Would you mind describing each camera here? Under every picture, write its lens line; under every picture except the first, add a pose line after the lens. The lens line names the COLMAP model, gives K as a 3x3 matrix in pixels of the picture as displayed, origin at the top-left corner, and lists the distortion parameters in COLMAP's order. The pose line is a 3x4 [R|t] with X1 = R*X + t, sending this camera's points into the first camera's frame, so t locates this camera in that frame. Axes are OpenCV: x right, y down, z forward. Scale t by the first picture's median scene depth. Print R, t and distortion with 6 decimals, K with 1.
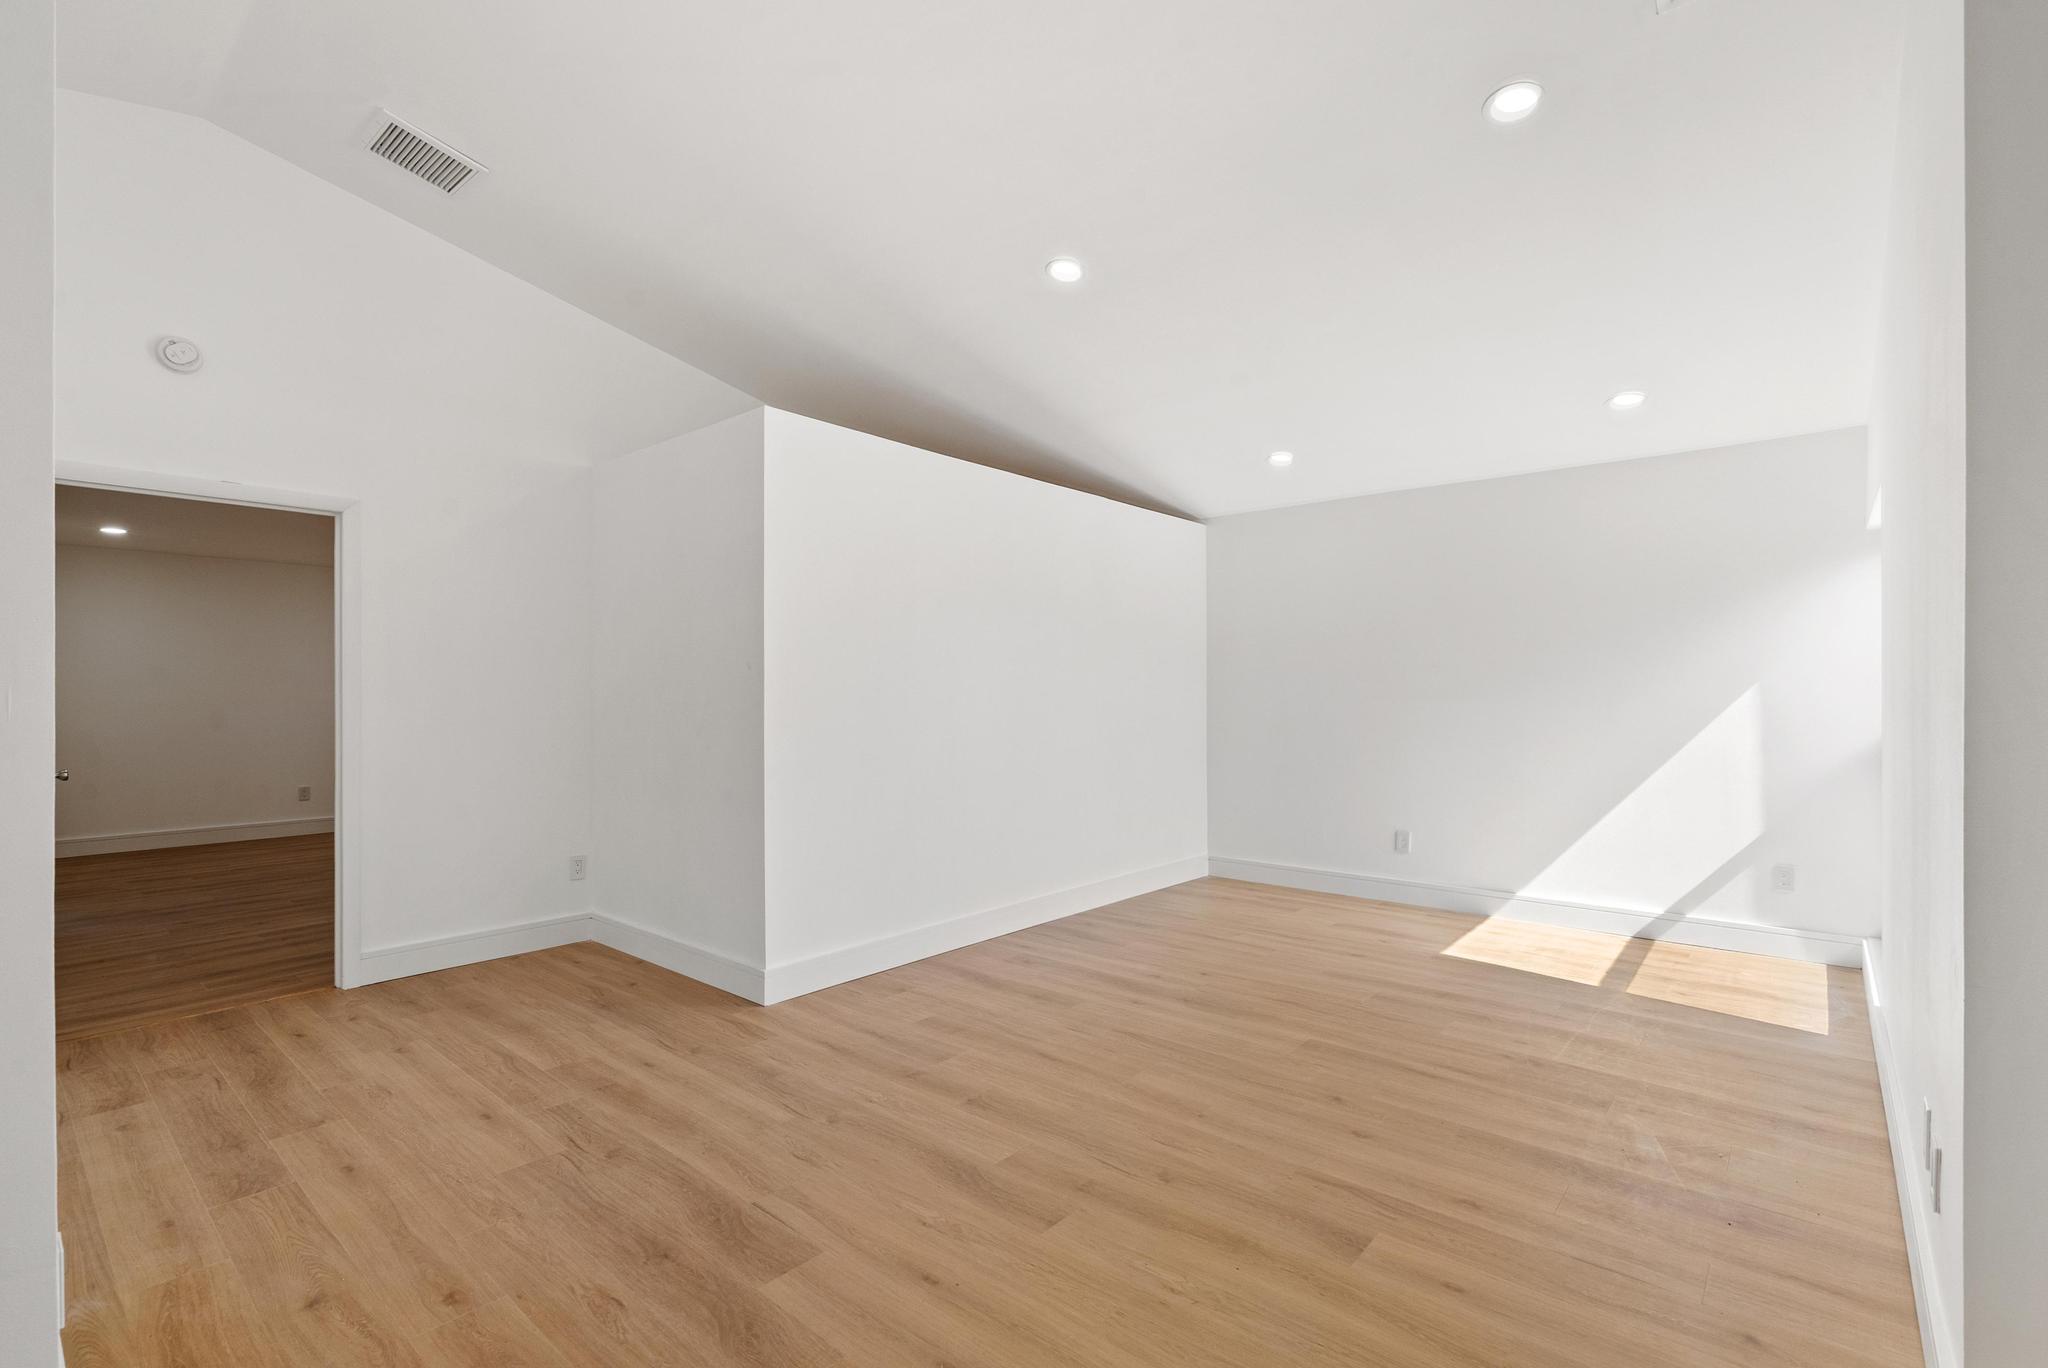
lens RADIAL K [[927.0, 0, 1024.0], [0, 927.0, 684.0], [0, 0, 1]] dist [-0.003546, 0.001286]
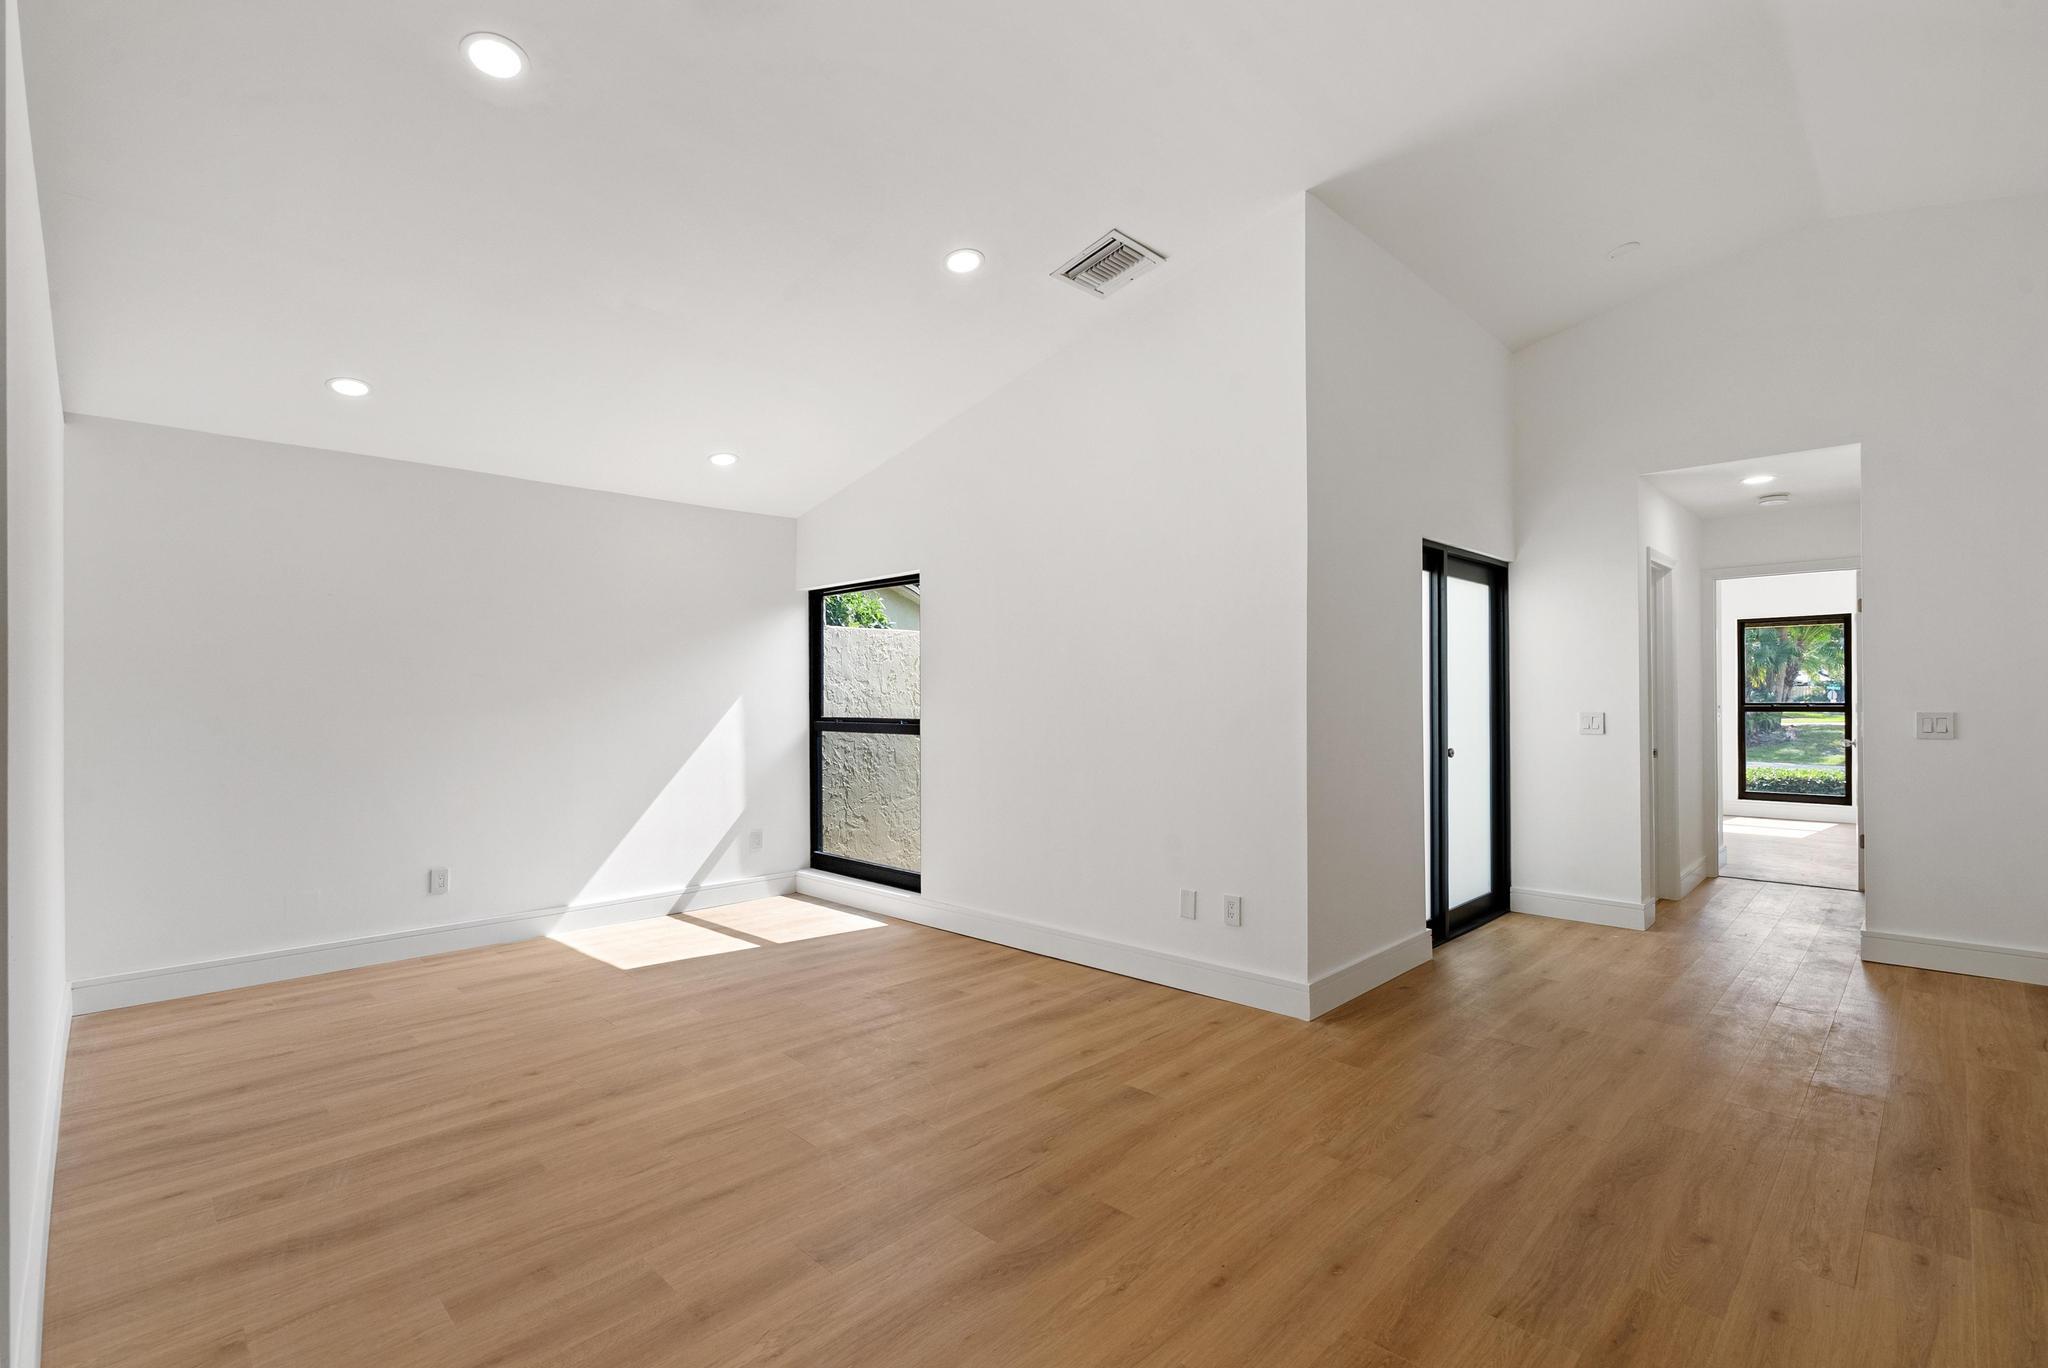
lens RADIAL K [[927.0, 0, 1024.0], [0, 927.0, 684.0], [0, 0, 1]] dist [-0.003546, 0.001286]
pose [[0.077192, 0.019107, 0.996833, -0.729581], [-0.000805, 0.999817, -0.019102, 0.010719], [-0.997016, 0.000673, 0.077194, 0.733805]]
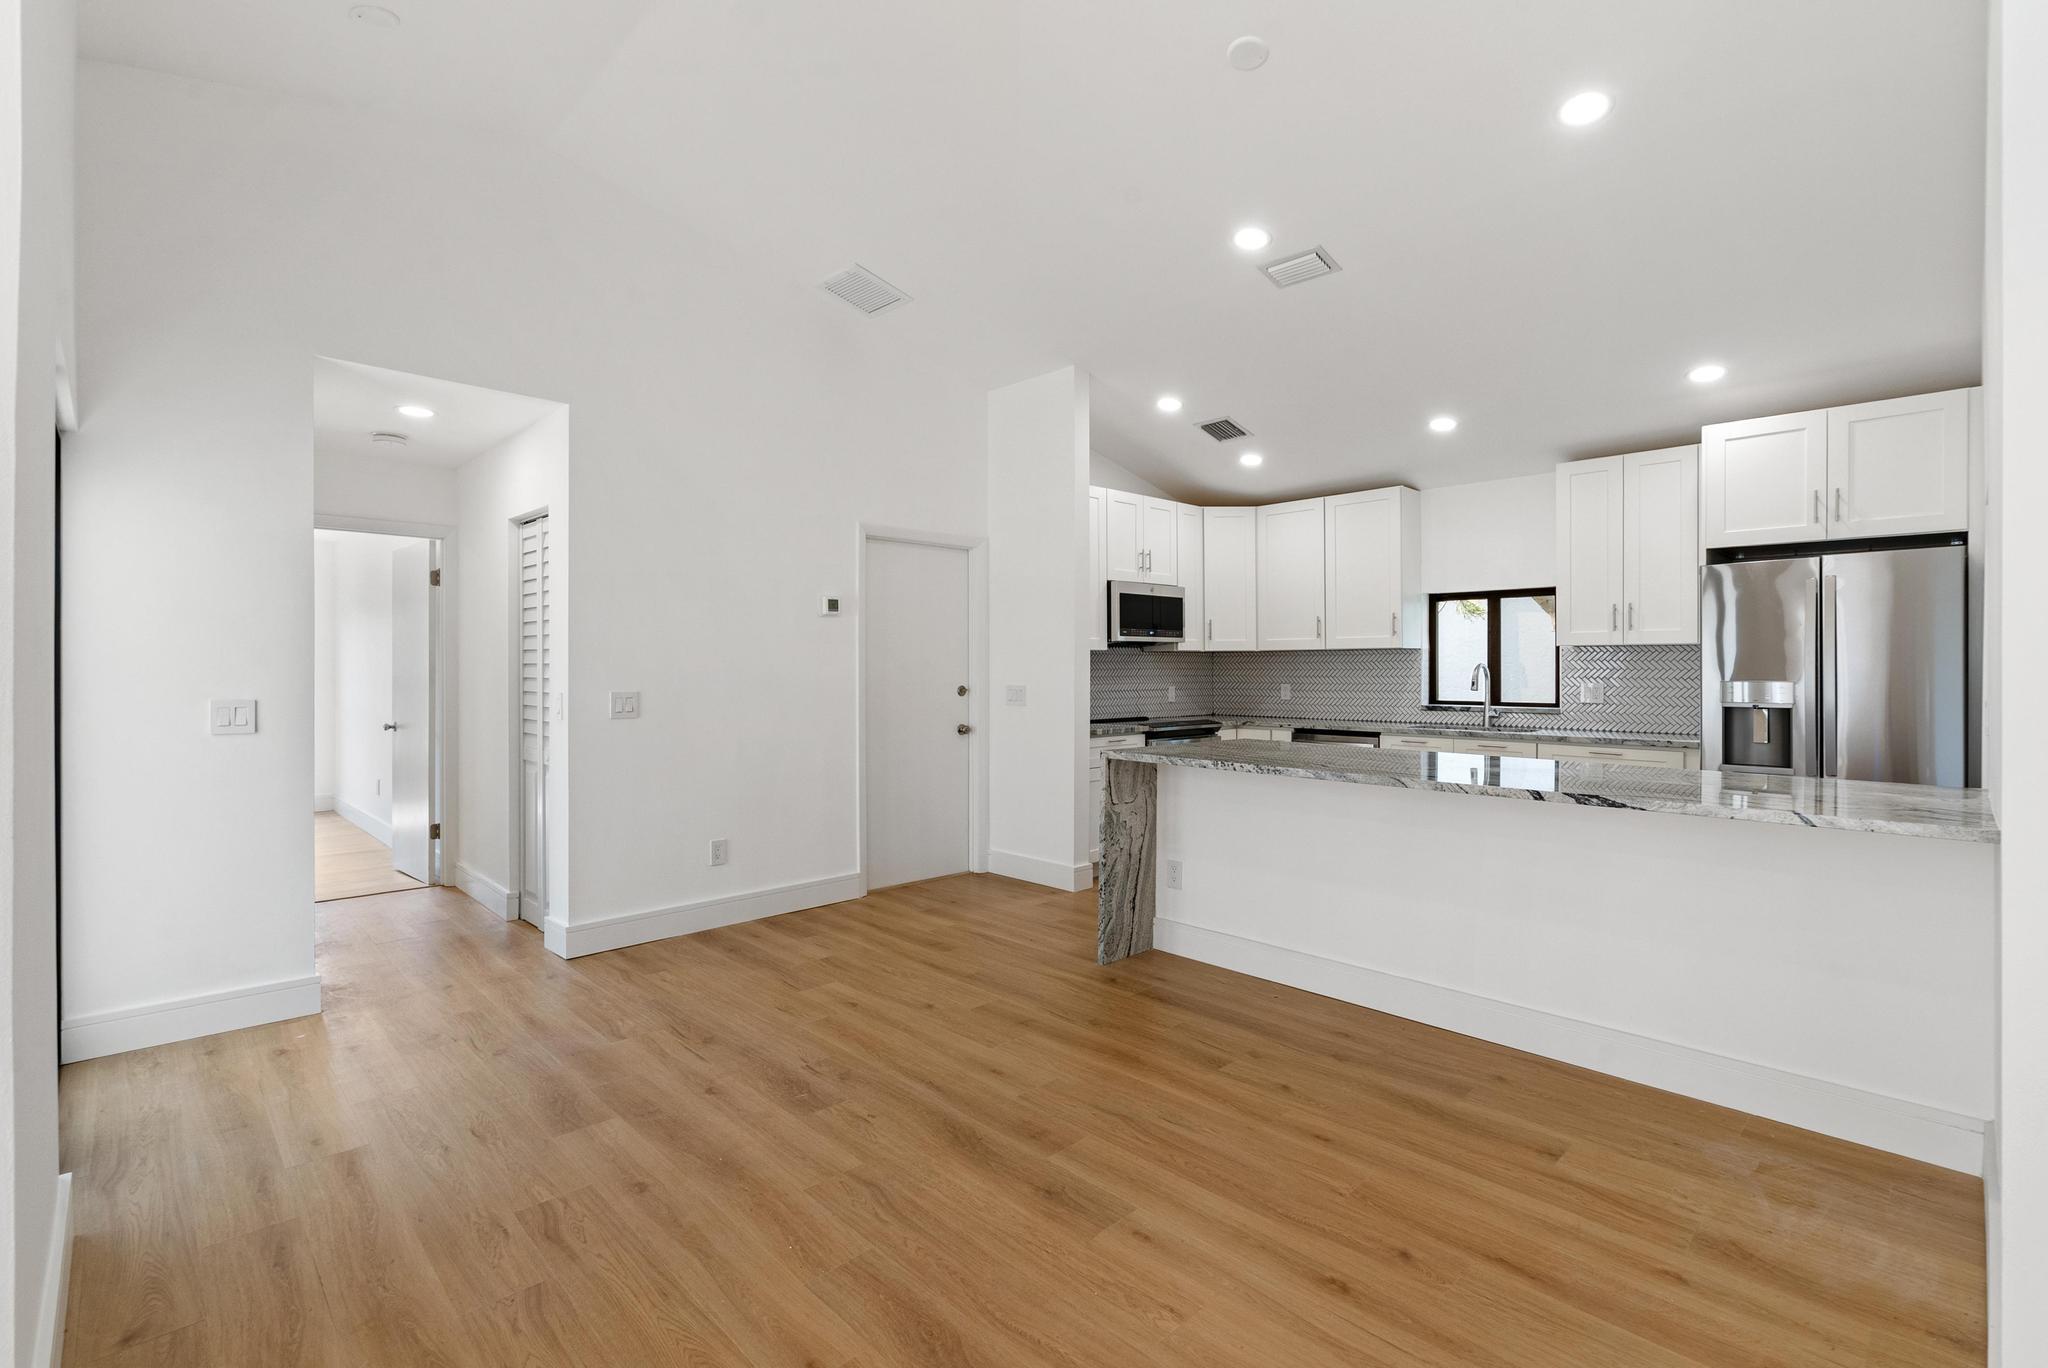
lens RADIAL K [[920.4, 0, 1024.0], [0, 920.4, 684.0], [0, 0, 1]] dist [-0.001426, 0.000249]
pose [[-0.995925, 0.003014, 0.090136, 0.016225], [0.003437, 0.999984, 0.004542, 0.009004], [-0.090120, 0.004833, -0.995919, 0.810465]]
